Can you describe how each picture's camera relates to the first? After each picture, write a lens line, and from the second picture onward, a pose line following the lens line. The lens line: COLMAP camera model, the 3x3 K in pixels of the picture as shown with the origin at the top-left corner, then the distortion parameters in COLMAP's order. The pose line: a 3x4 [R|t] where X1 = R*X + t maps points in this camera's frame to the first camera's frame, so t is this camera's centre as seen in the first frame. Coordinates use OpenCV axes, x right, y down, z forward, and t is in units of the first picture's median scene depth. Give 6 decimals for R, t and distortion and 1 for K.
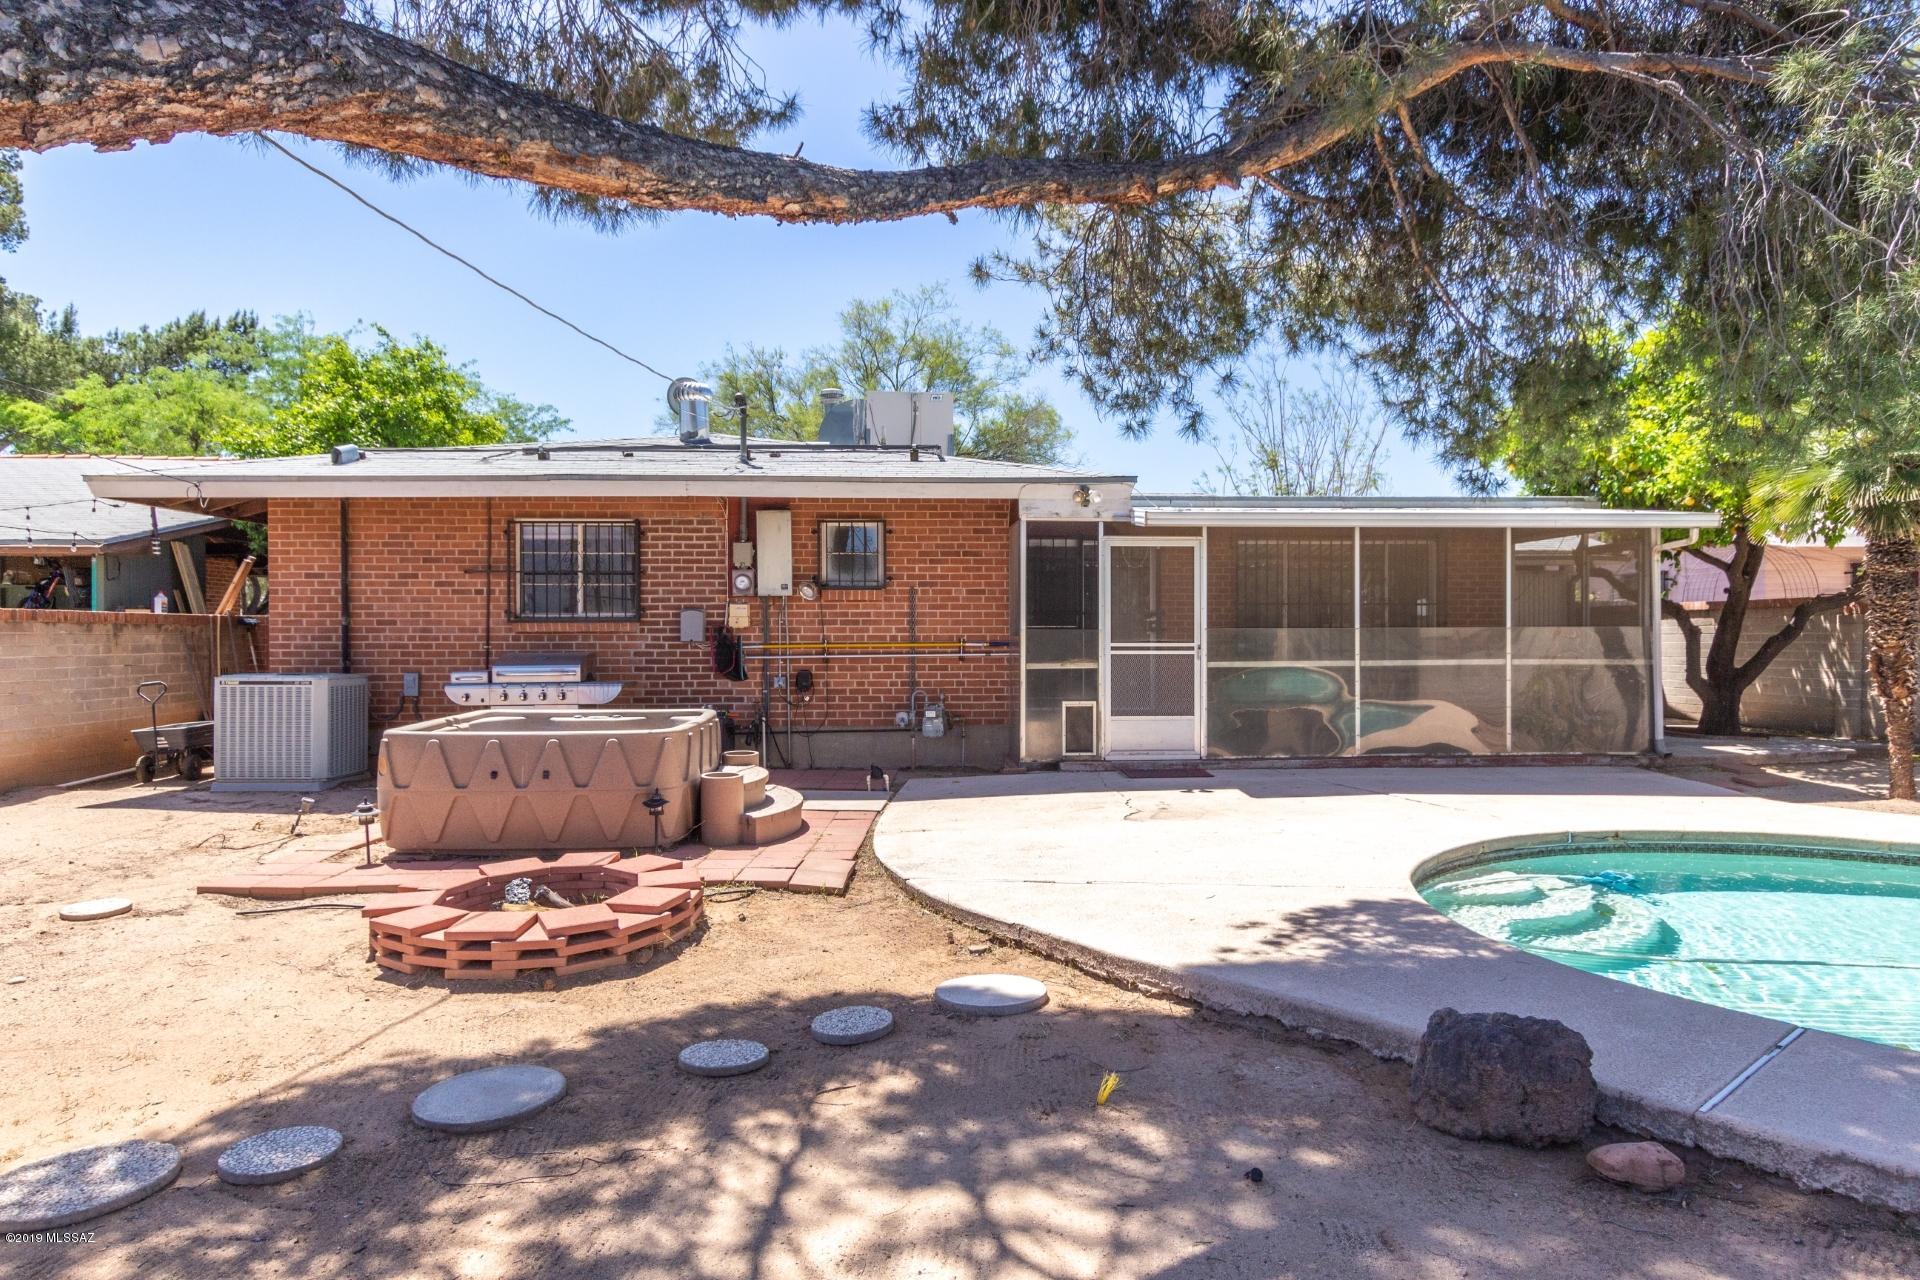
lens RADIAL K [[1140.9, 0, 972.0], [0, 1140.9, 632.2], [0, 0, 1]] dist [0.001133, 0.000898]
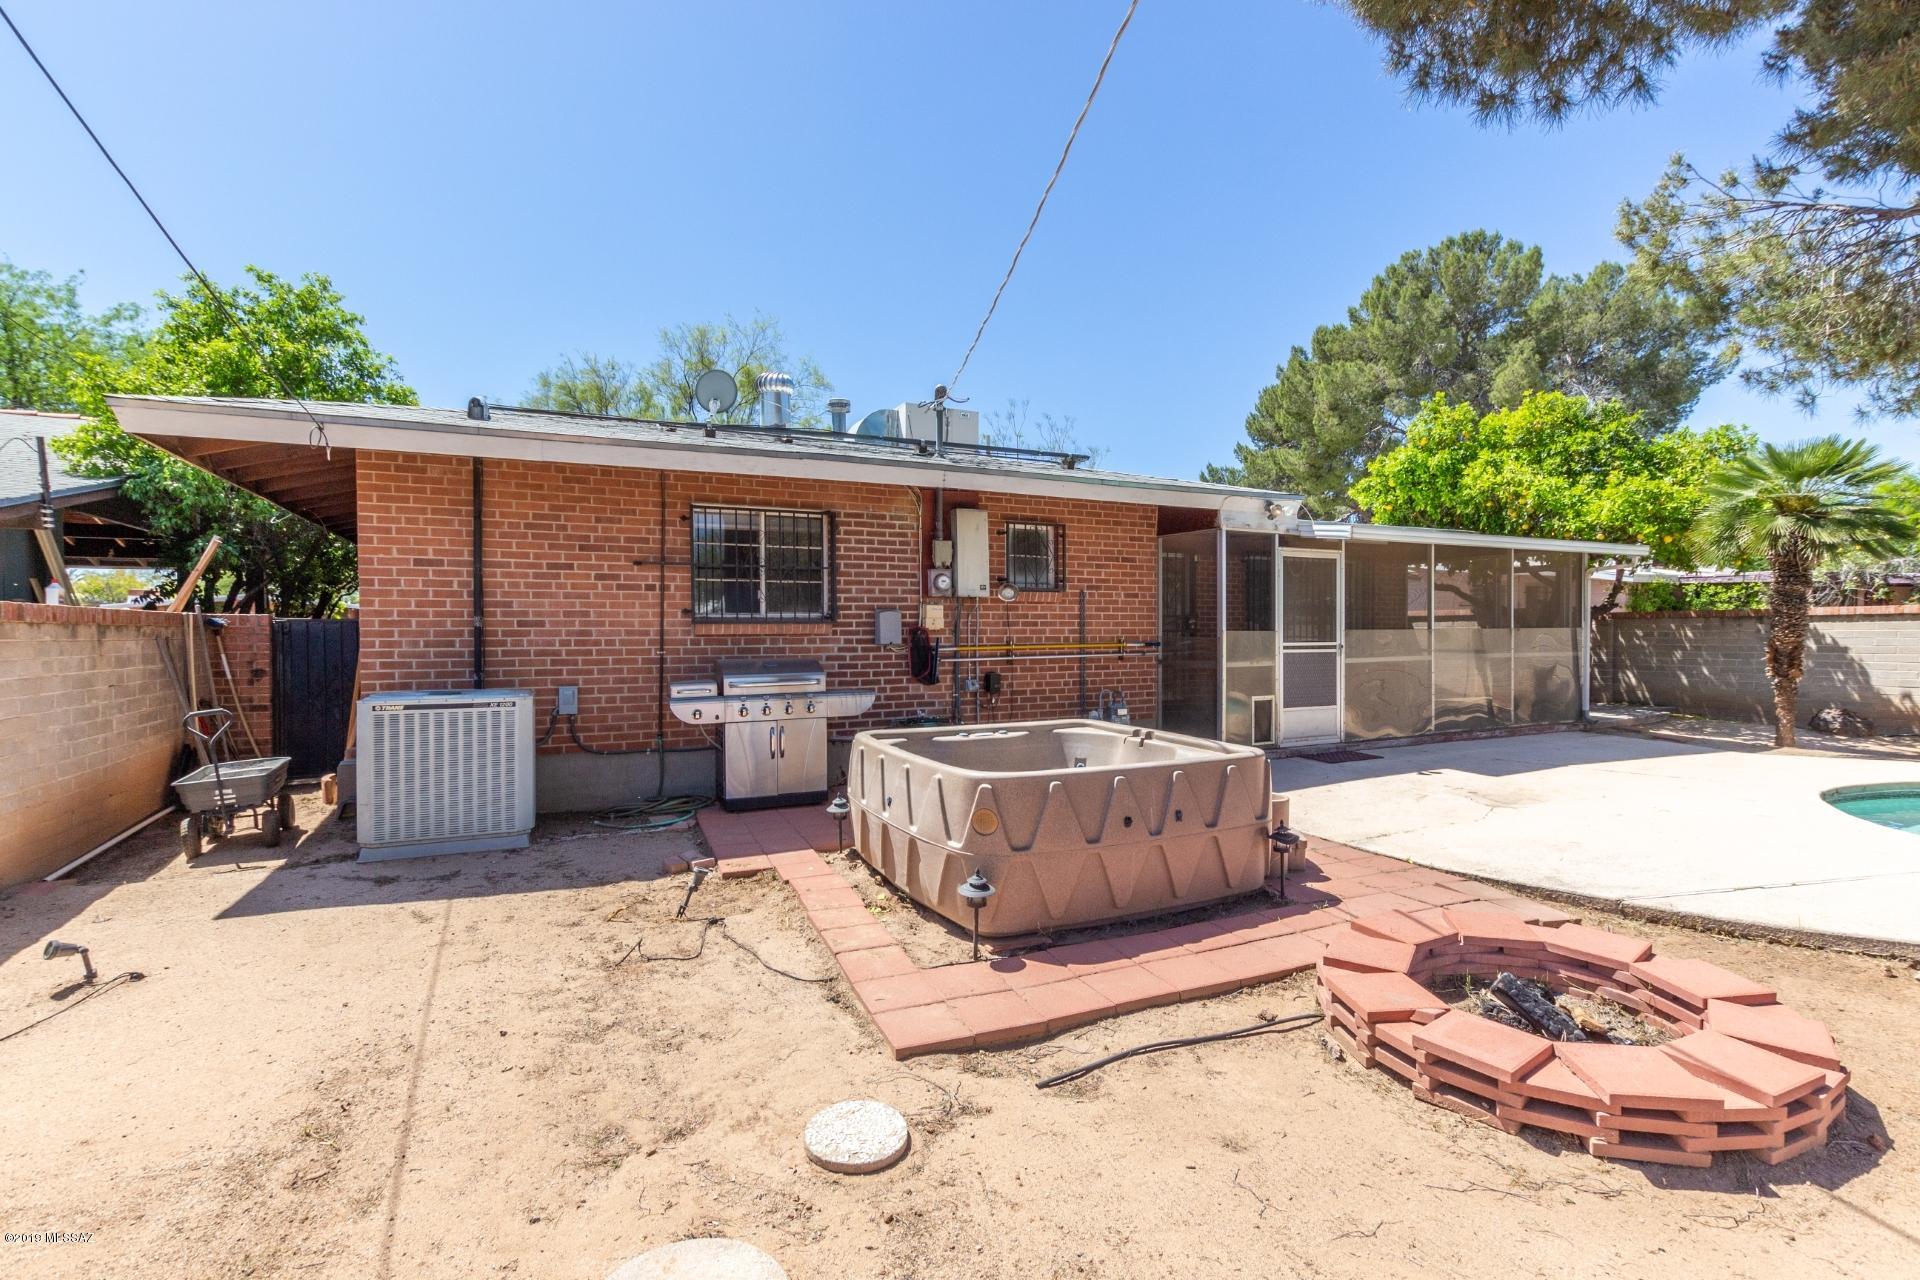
lens RADIAL K [[882.6, 0, 951.7], [0, 882.6, 630.4], [0, 0, 1]] dist [0.011682, -0.004949]
pose [[0.919212, -0.002090, 0.393757, -0.483927], [0.001548, 0.999997, 0.001693, -0.004338], [-0.393760, -0.000947, 0.919213, 0.312008]]
